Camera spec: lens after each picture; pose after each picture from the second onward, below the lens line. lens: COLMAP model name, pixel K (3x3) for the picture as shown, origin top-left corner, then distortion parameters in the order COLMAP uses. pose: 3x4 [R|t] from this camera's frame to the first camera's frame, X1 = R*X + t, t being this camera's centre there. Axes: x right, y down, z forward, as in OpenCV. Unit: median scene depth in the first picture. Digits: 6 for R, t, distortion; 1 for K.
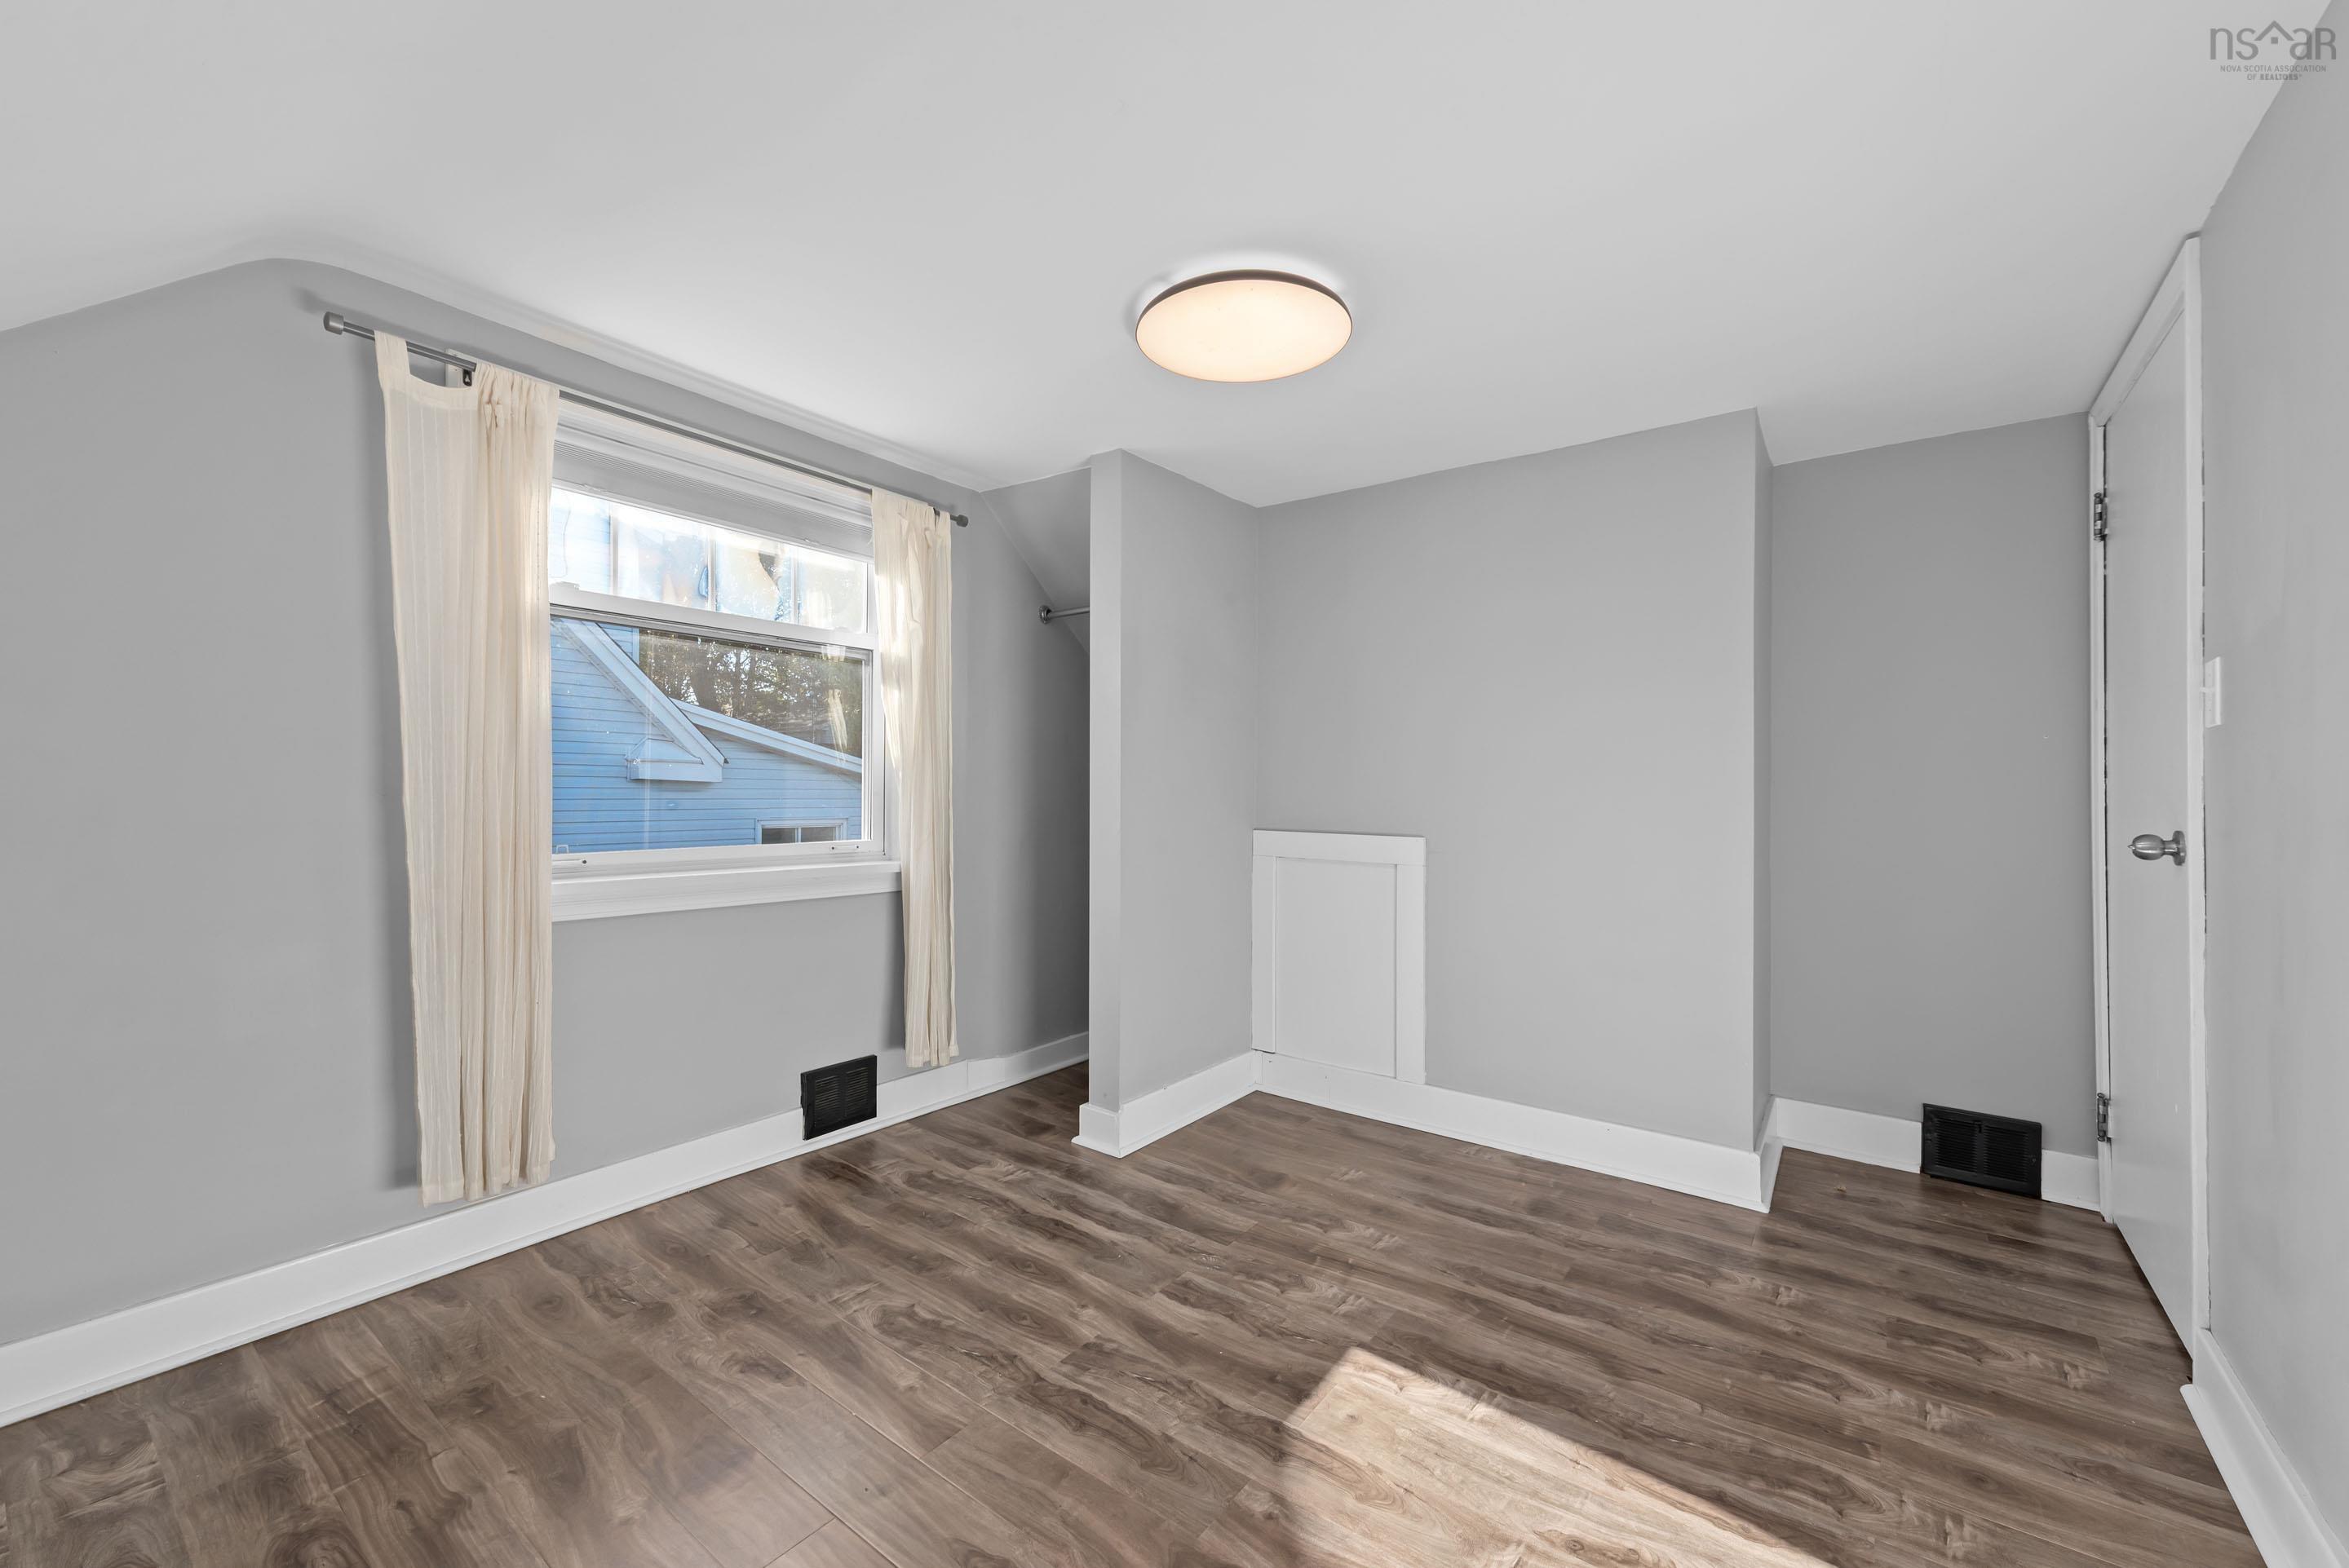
lens RADIAL K [[926.7, 0, 1177.7], [0, 926.7, 785.1], [0, 0, 1]] dist [0.012225, -0.000421]
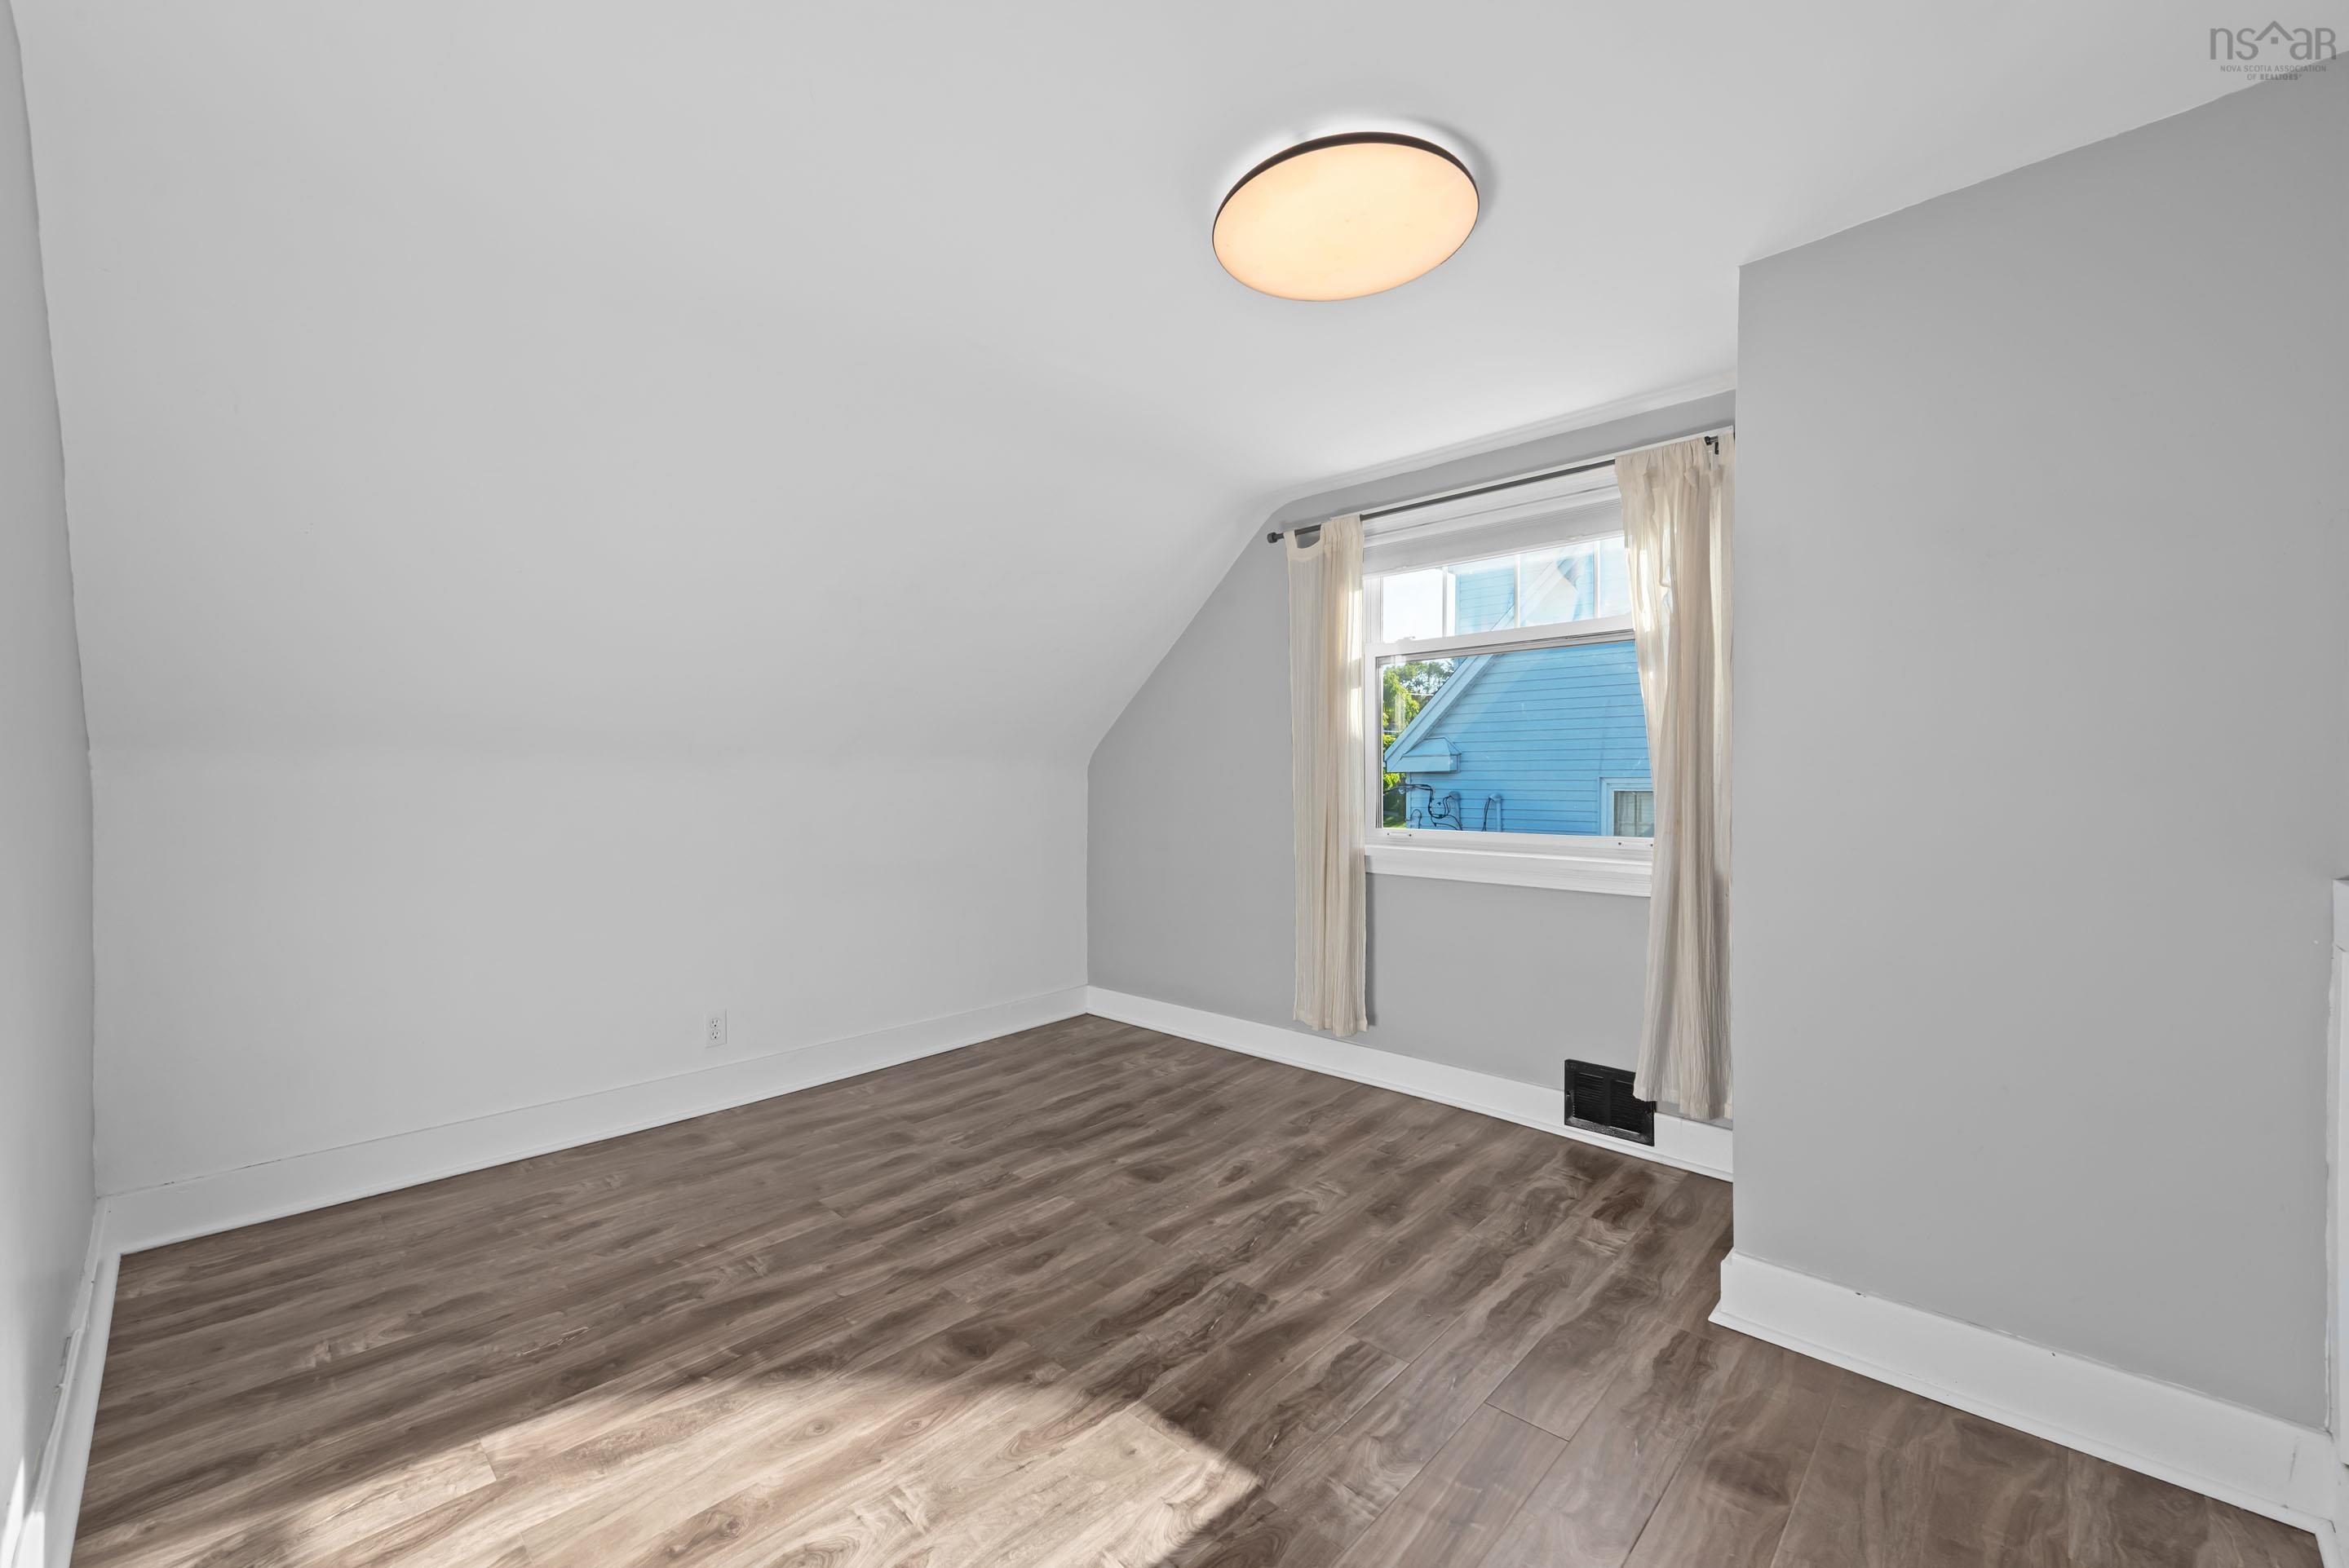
lens RADIAL K [[926.7, 0, 1178.6], [0, 926.7, 788.4], [0, 0, 1]] dist [0.012225, -0.000421]
pose [[-0.112877, 0.001774, -0.993607, 0.937569], [0.005960, 0.999982, 0.001108, 0.010219], [0.993591, -0.005797, -0.112886, 0.977018]]
